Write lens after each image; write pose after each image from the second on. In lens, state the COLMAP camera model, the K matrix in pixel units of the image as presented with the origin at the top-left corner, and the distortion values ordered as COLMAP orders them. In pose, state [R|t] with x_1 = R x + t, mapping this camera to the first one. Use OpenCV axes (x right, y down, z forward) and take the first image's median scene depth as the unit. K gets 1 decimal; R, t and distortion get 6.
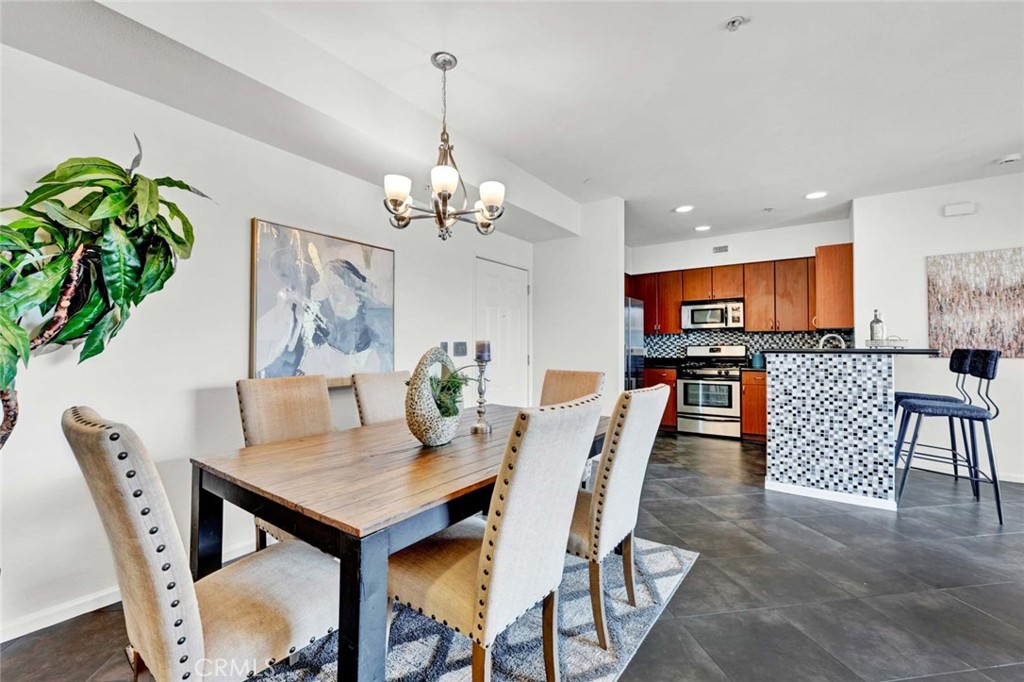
lens RADIAL K [[416.3, 0, 503.2], [0, 416.3, 343.8], [0, 0, 1]] dist [0.013825, -0.000138]
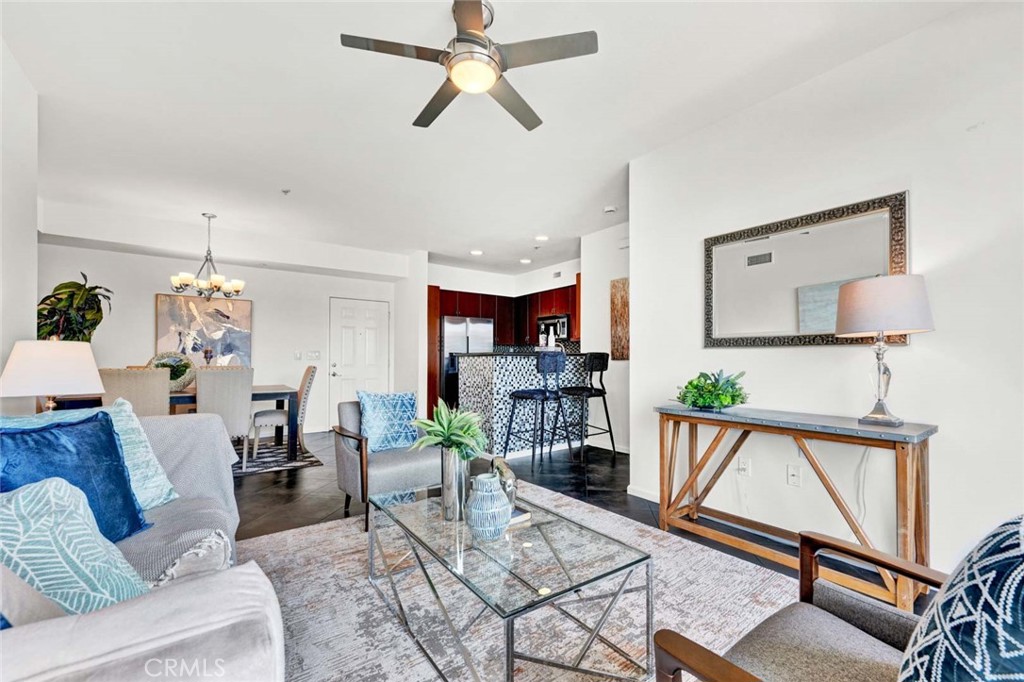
lens RADIAL K [[412.6, 0, 523.1], [0, 412.6, 357.6], [0, 0, 1]] dist [-0.014888, -0.000032]
pose [[0.954597, -0.004855, -0.297860, 1.342529], [0.005266, 0.999986, 0.000577, 0.029432], [0.297853, -0.002120, 0.954609, -0.330742]]
